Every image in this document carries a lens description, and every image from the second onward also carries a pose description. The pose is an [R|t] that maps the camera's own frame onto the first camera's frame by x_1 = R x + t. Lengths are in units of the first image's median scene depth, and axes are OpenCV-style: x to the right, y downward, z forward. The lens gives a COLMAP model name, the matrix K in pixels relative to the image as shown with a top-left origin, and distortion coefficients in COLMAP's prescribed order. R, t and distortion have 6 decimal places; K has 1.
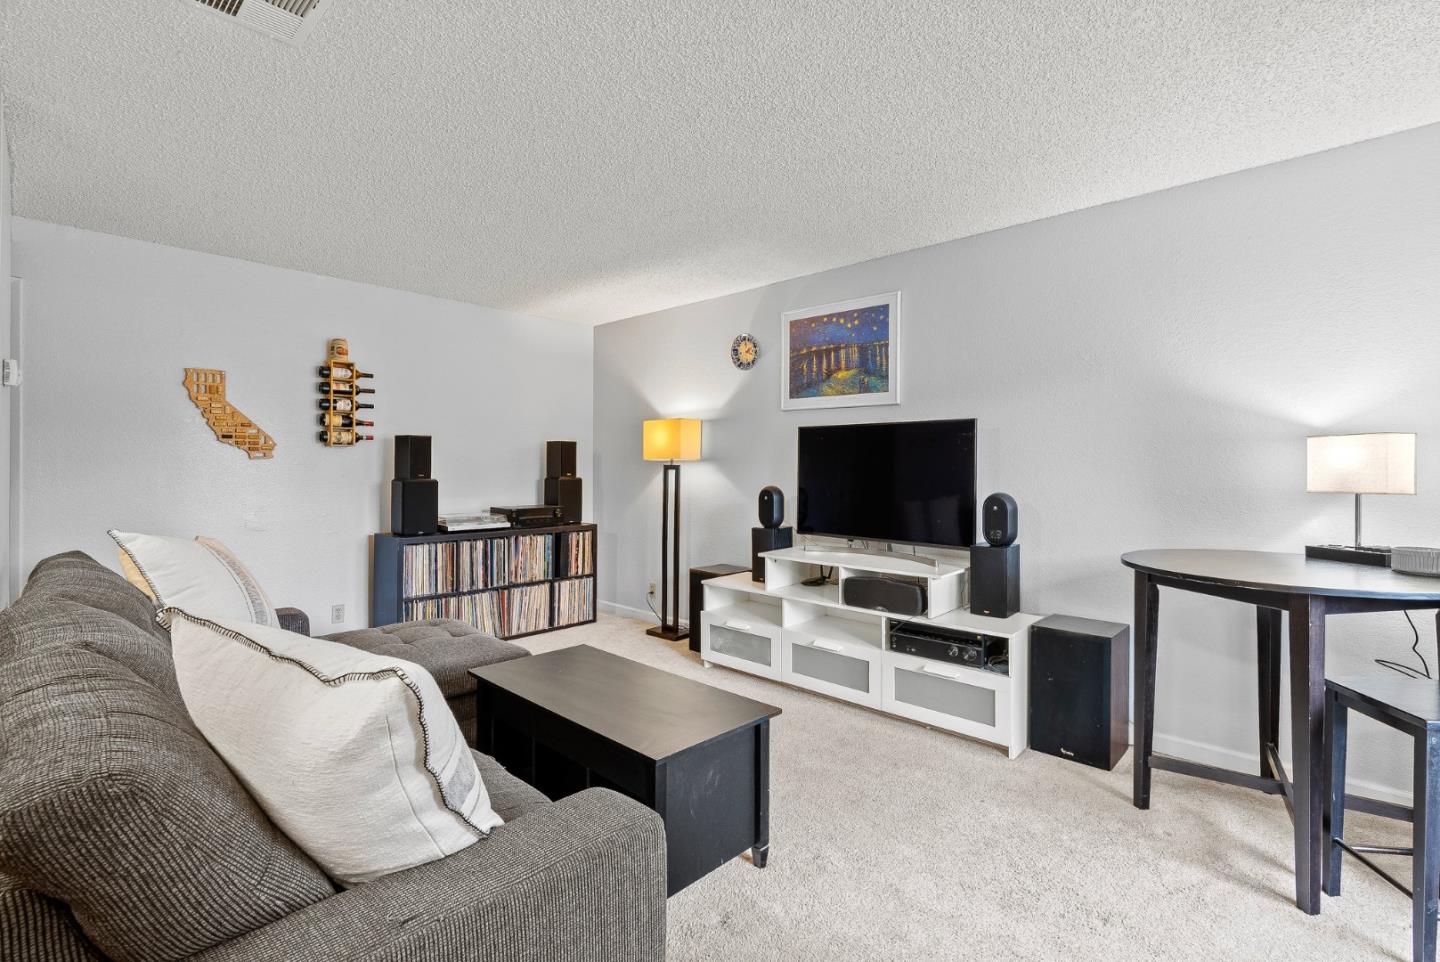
lens RADIAL K [[664.8, 0, 731.2], [0, 664.8, 468.8], [0, 0, 1]] dist [0.000569, 0.000494]
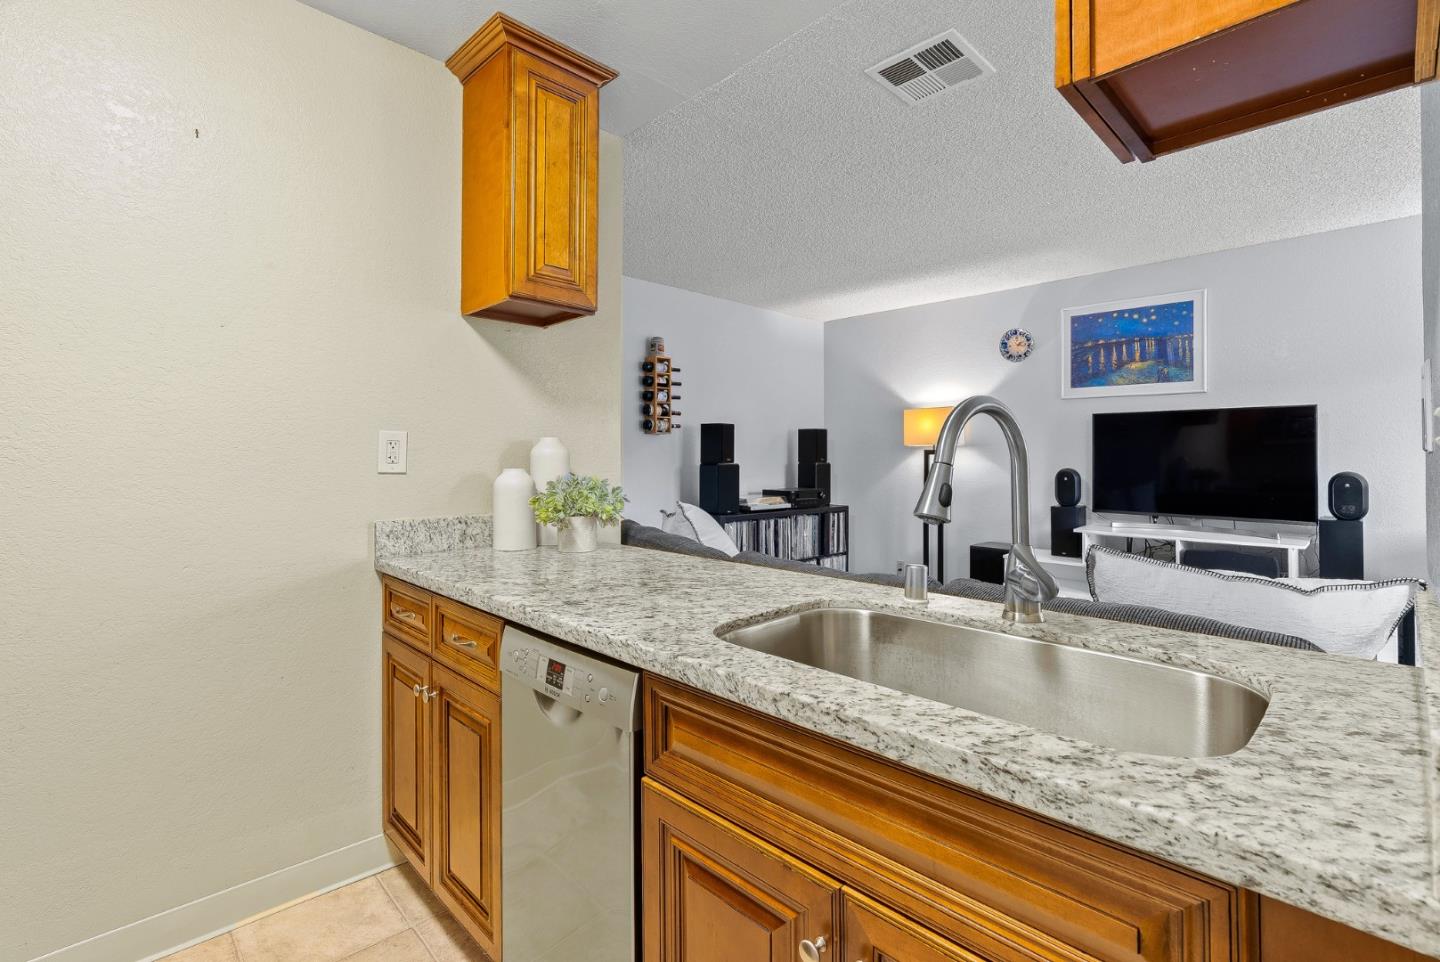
lens RADIAL K [[668.2, 0, 725.5], [0, 668.2, 451.4], [0, 0, 1]] dist [-0.004517, 0.000207]
pose [[0.999139, -0.003473, -0.041347, -0.437829], [0.002932, 0.999909, -0.013143, 0.010762], [0.041389, 0.013010, 0.999058, -0.110627]]
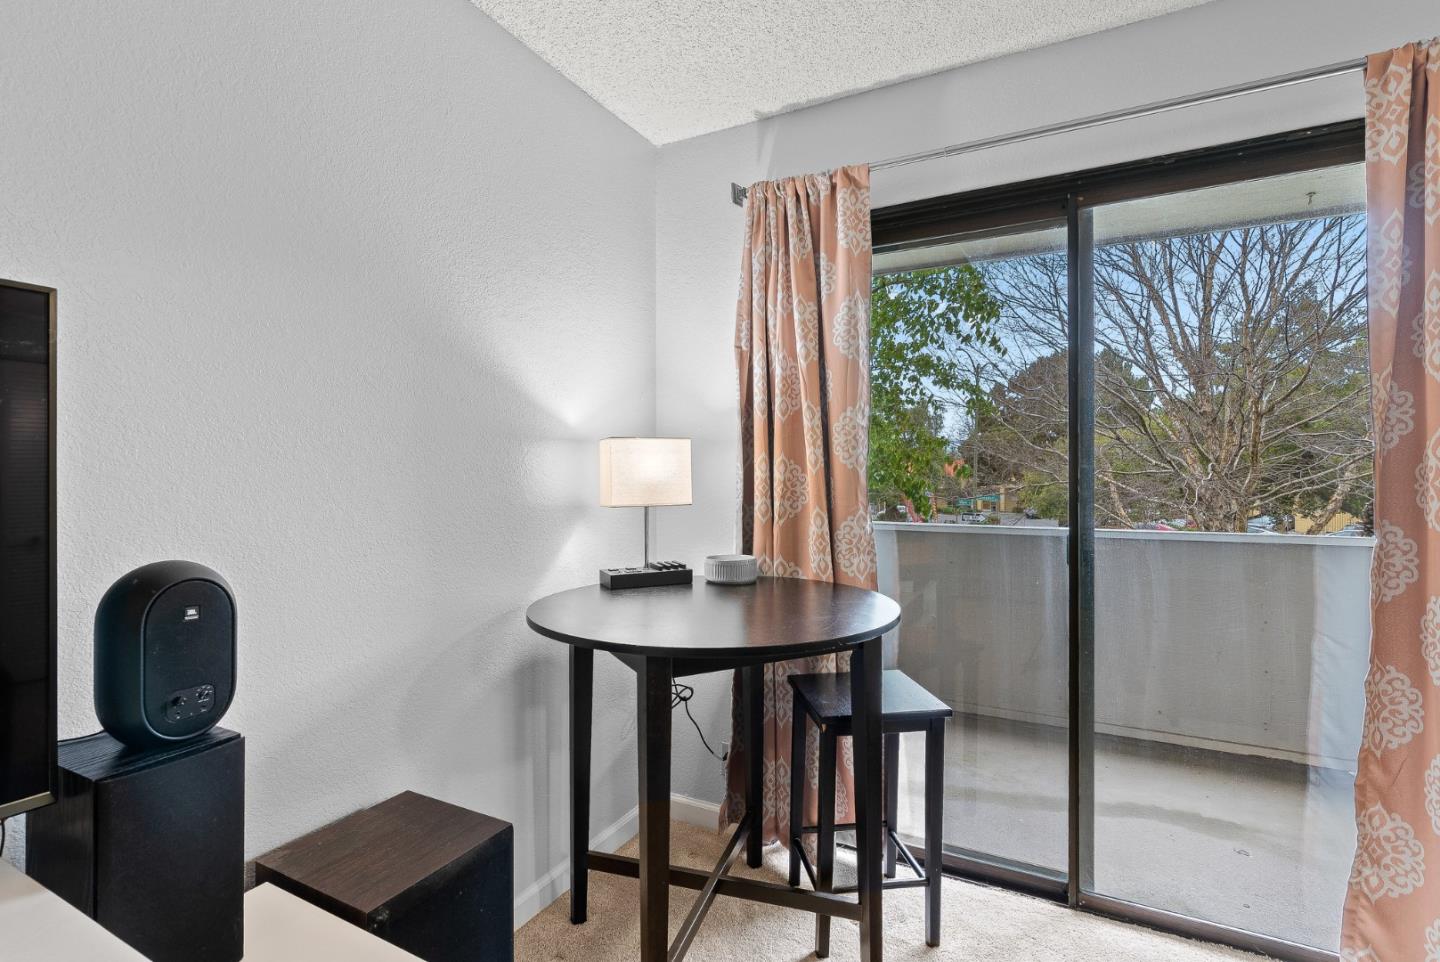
lens RADIAL K [[670.4, 0, 723.4], [0, 670.4, 478.6], [0, 0, 1]] dist [-0.000387, -0.000296]
pose [[-0.263108, -0.001932, 0.964765, 0.040081], [0.005429, 0.999979, 0.003483, -0.000573], [-0.964751, 0.006154, -0.263092, 0.633386]]
